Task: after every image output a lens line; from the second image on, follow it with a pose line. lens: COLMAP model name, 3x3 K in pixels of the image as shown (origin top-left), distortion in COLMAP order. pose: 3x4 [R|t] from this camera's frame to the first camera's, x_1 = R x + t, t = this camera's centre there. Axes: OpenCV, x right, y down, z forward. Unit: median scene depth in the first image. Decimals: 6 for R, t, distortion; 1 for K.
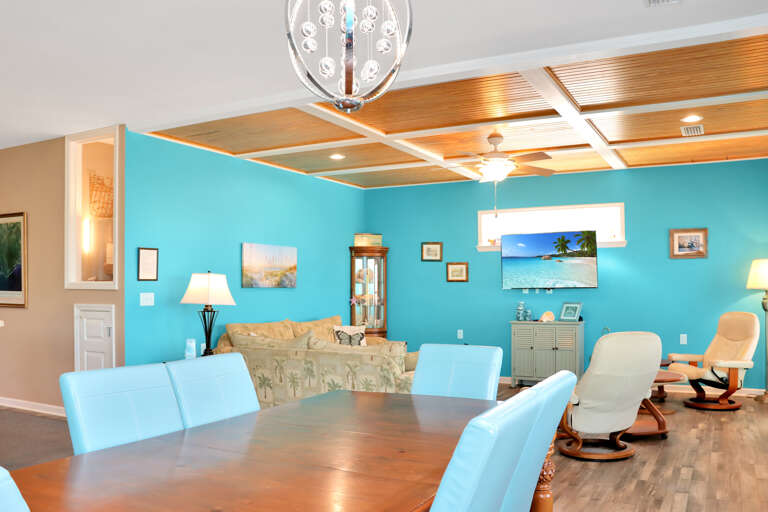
lens RADIAL K [[635.8, 0, 384.0], [0, 635.8, 256.0], [0, 0, 1]] dist [-0.119840, 0.000544]
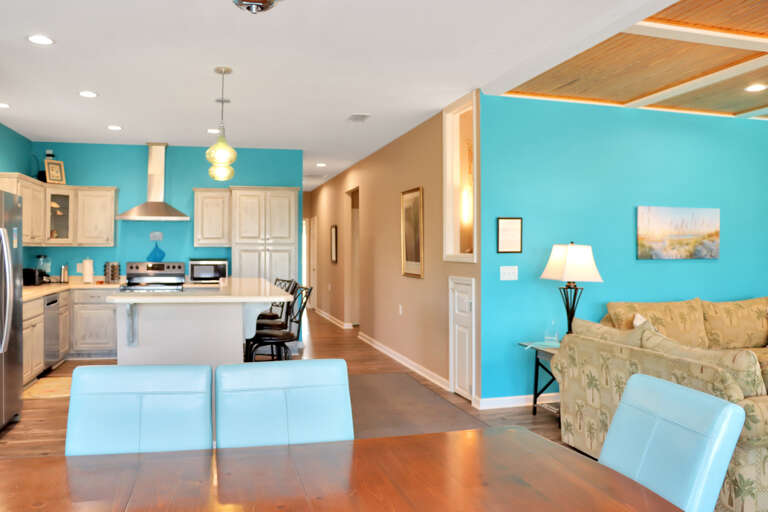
lens RADIAL K [[625.1, 0, 383.0], [0, 625.1, 230.3], [0, 0, 1]] dist [-0.141636, 0.002668]
pose [[0.687689, -0.021898, -0.725675, 0.158246], [0.033389, 0.999441, 0.001482, -0.001697], [0.725238, -0.025249, 0.688036, 0.229453]]
